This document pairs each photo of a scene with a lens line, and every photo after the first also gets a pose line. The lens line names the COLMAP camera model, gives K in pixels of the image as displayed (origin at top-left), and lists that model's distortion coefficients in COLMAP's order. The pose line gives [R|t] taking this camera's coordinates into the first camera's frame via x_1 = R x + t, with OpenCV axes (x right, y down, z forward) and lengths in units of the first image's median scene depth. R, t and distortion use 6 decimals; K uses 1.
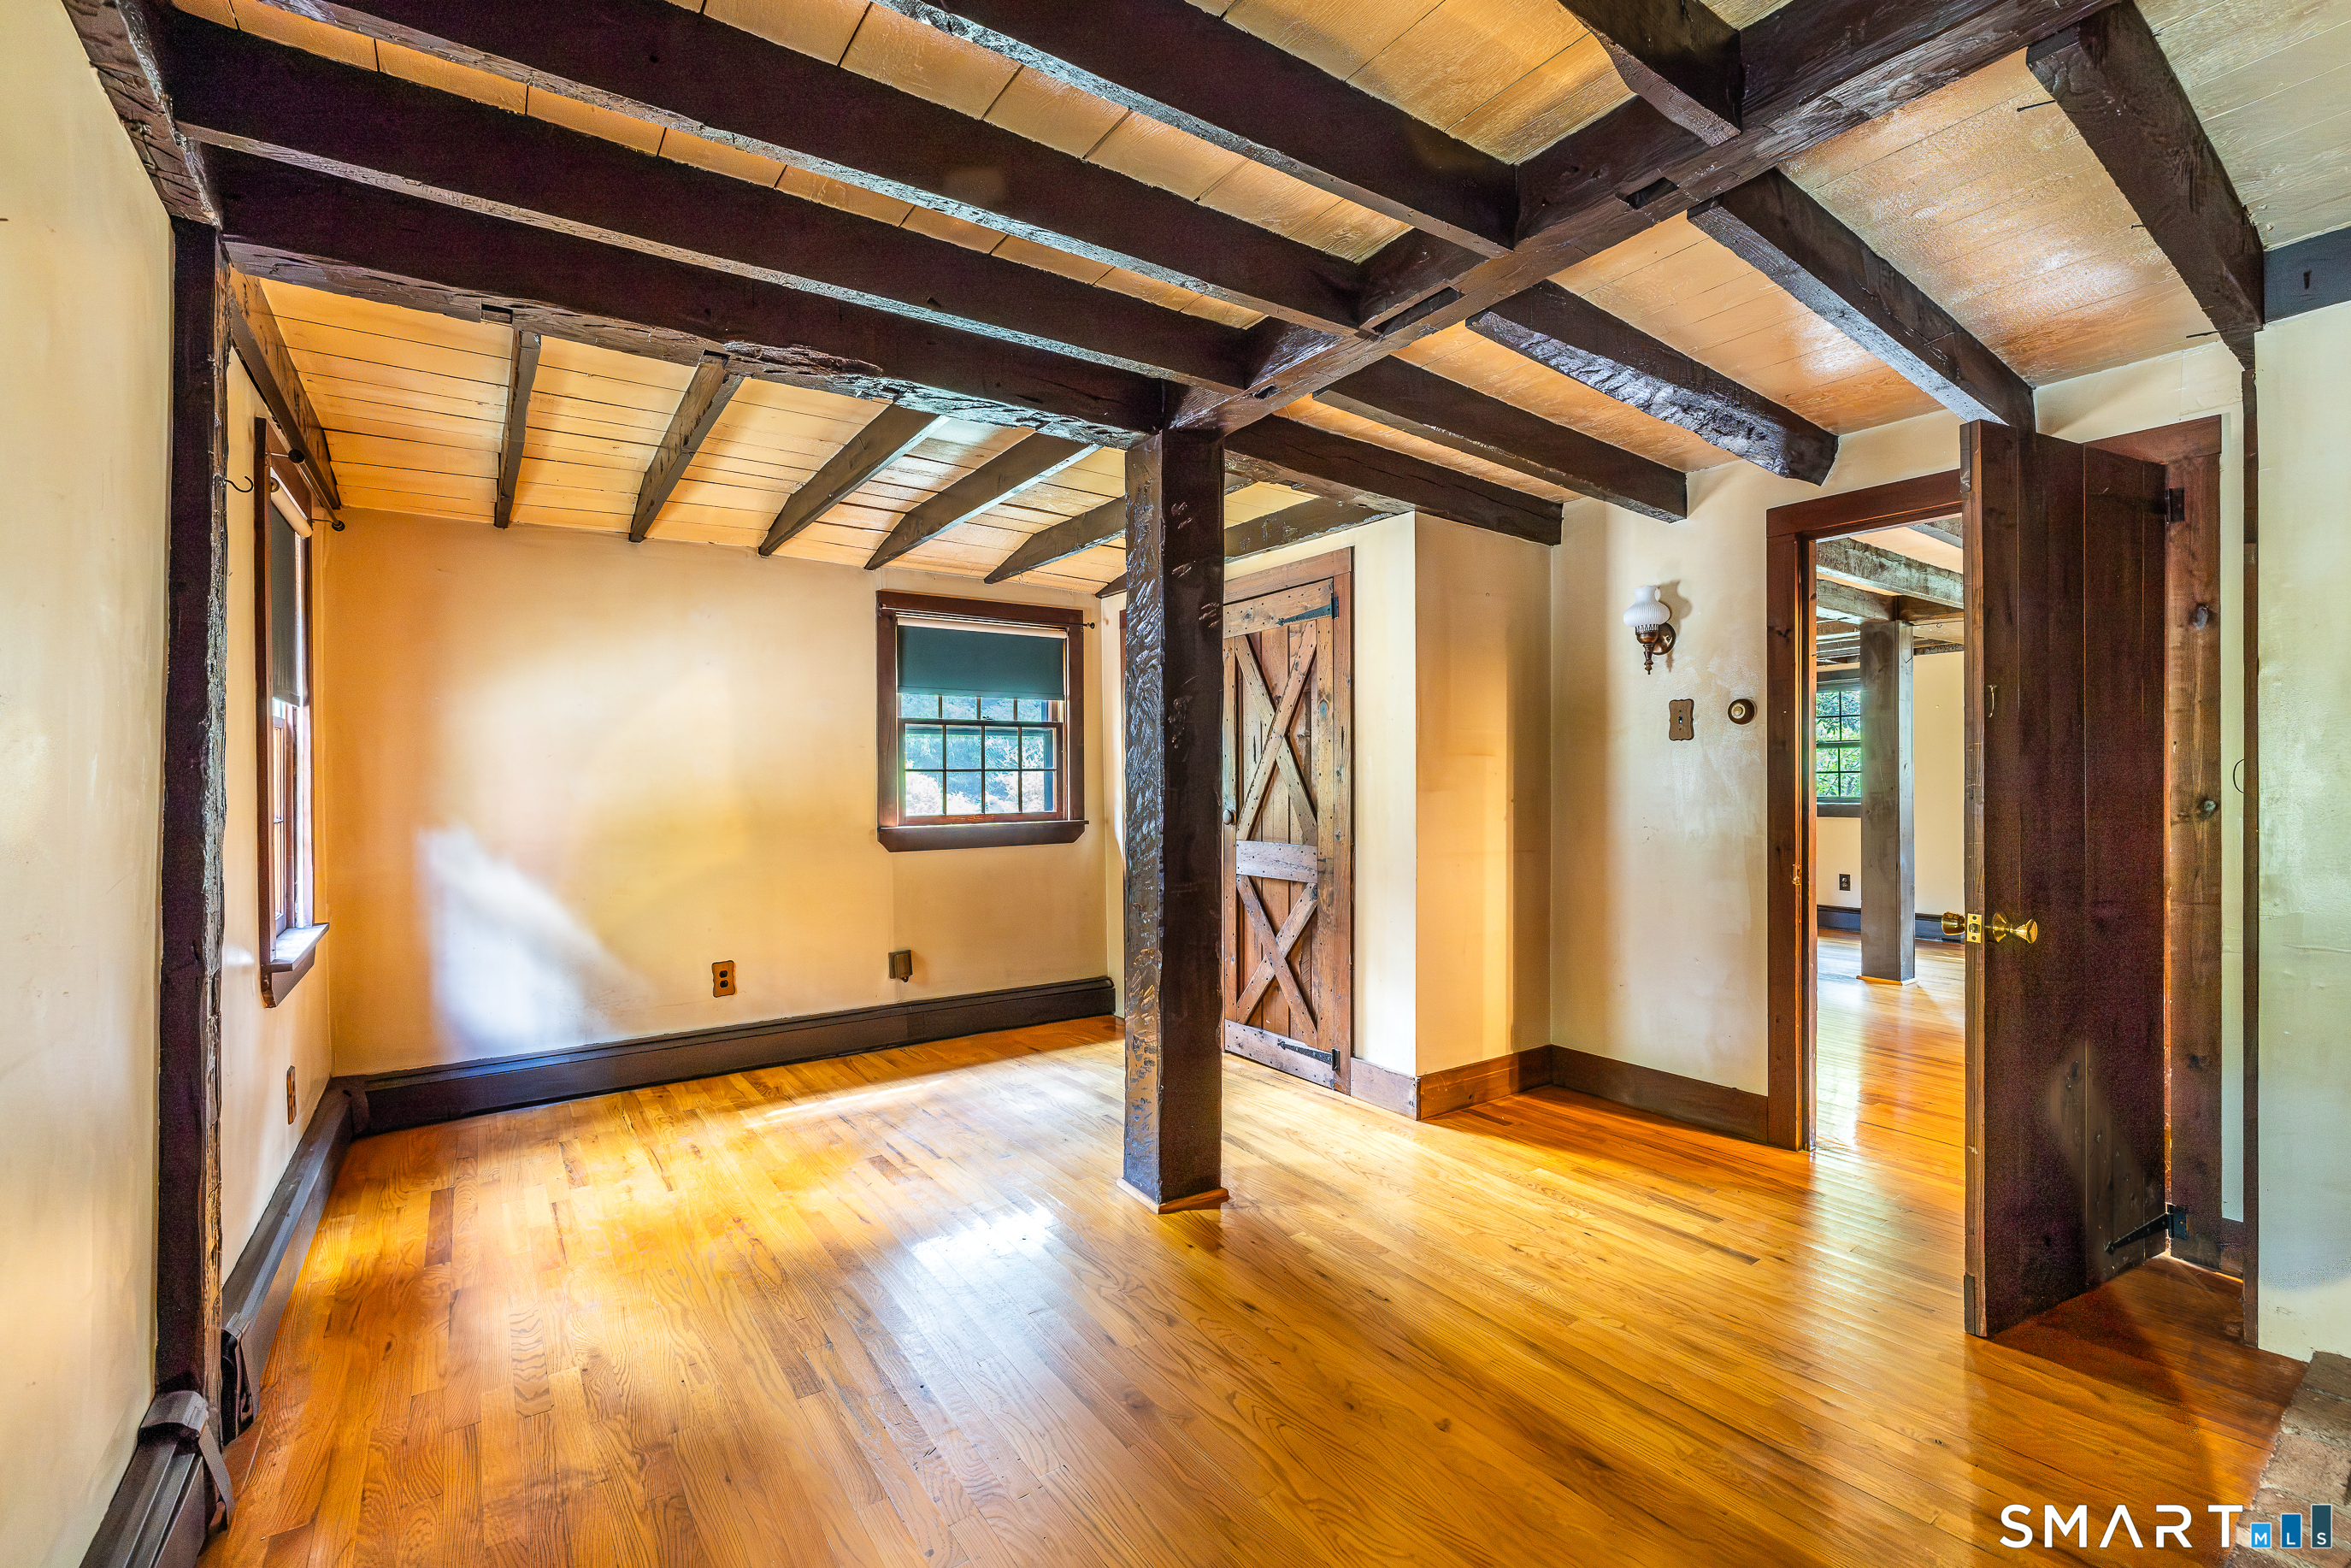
lens RADIAL K [[997.9, 0, 1179.9], [0, 997.9, 766.9], [0, 0, 1]] dist [-0.000676, -0.000084]
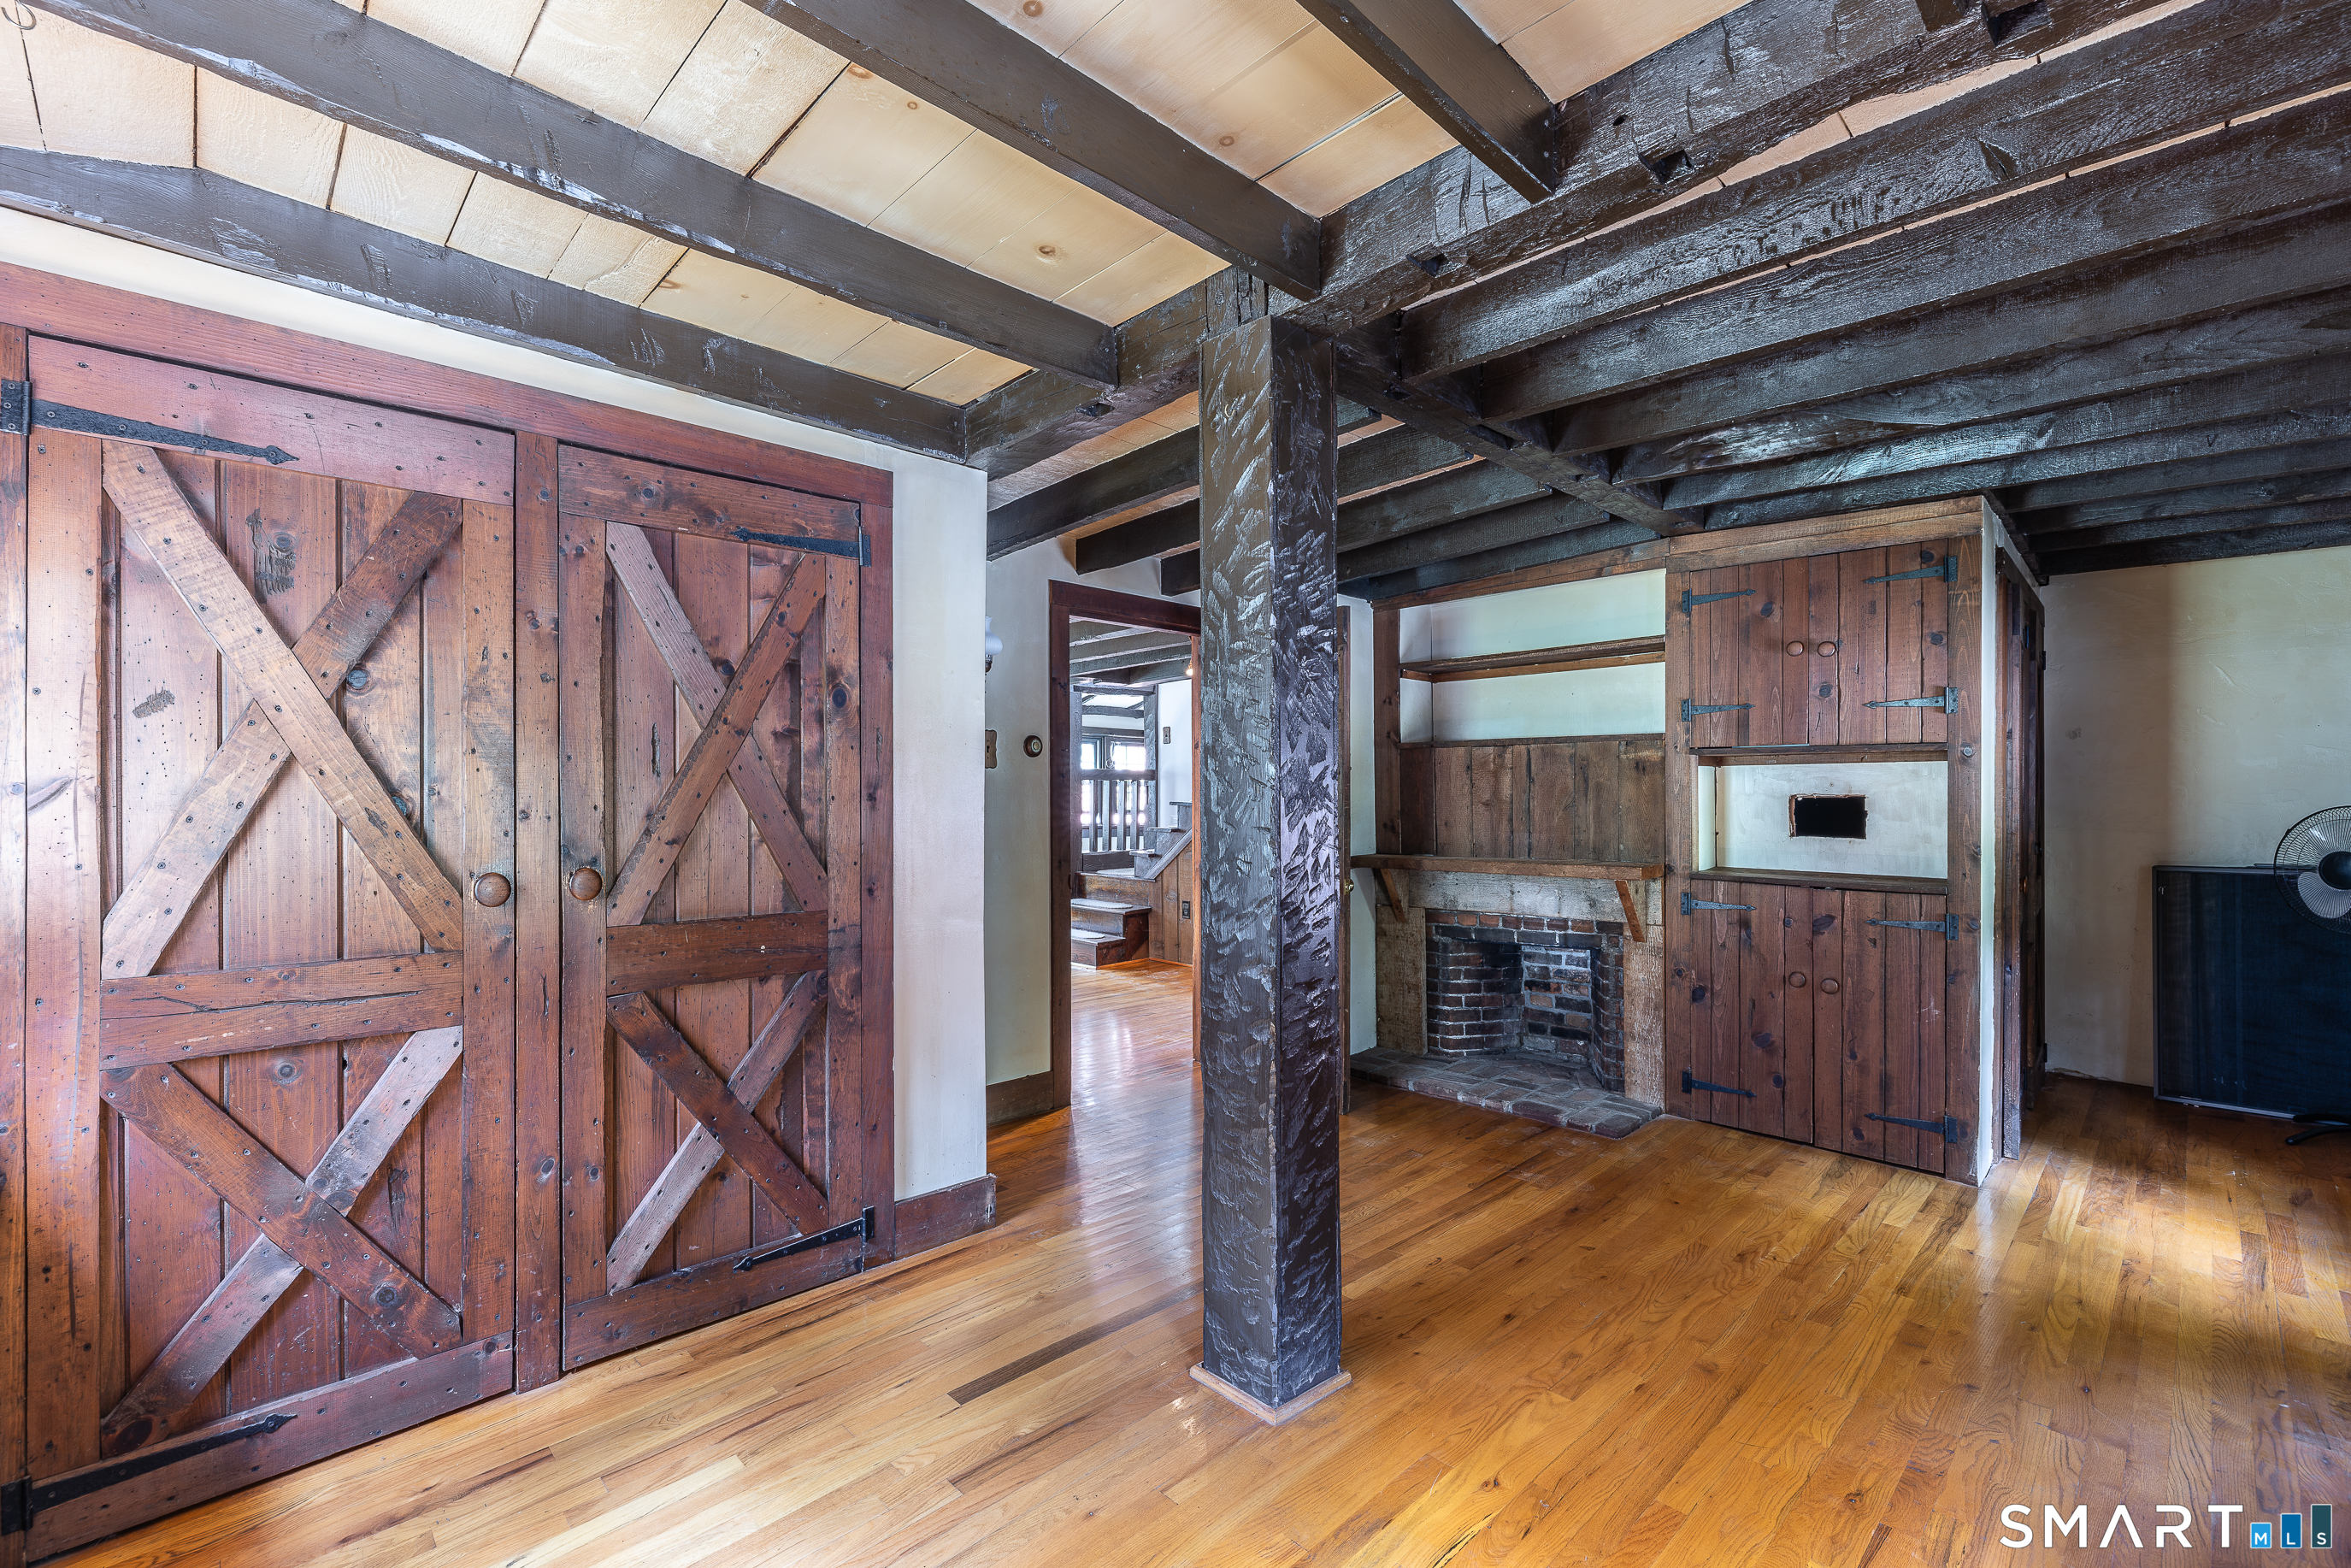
lens RADIAL K [[1022.7, 0, 1174.4], [0, 1022.7, 797.1], [0, 0, 1]] dist [0.000274, 0.000018]
pose [[-0.144216, 0.002676, 0.989543, -0.740828], [0.004477, 0.999988, -0.002052, 0.006975], [-0.989536, 0.004134, -0.144226, 1.201954]]
